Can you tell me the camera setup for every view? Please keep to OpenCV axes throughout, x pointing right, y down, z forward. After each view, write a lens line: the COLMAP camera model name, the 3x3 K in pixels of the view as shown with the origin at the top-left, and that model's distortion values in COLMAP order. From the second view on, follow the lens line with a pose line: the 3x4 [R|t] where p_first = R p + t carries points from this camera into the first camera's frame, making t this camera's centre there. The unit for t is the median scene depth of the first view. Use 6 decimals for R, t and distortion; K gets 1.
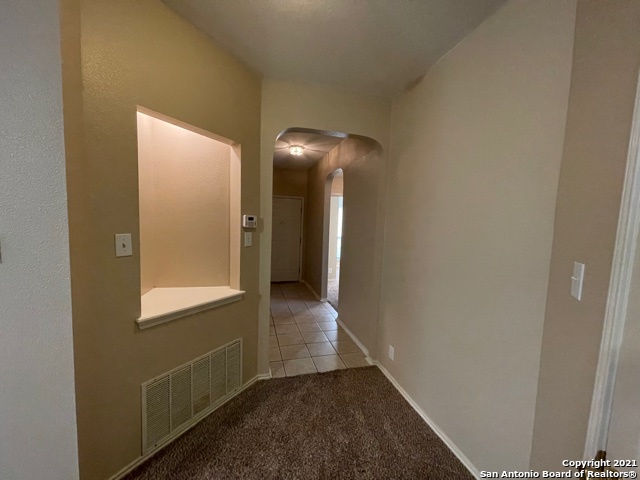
lens RADIAL K [[257.7, 0, 319.7], [0, 257.7, 242.2], [0, 0, 1]] dist [0.000327, -0.001658]
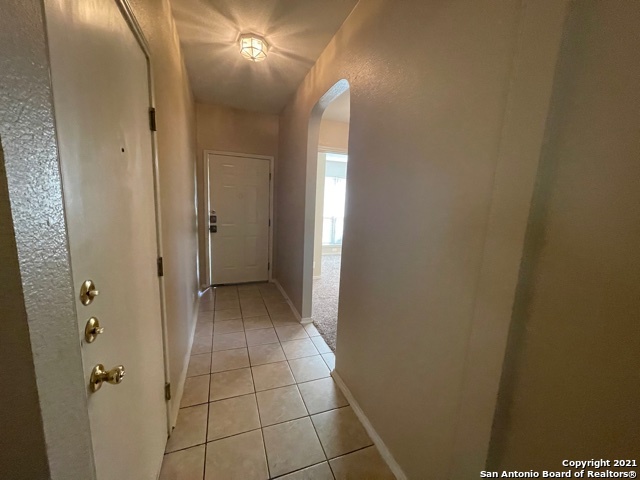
lens RADIAL K [[257.7, 0, 320.0], [0, 257.7, 239.9], [0, 0, 1]] dist [0.000327, -0.001658]
pose [[0.995253, -0.007316, 0.097044, -0.010035], [-0.000278, 0.996952, 0.078013, -0.018074], [-0.097319, -0.077670, 0.992218, 0.404053]]
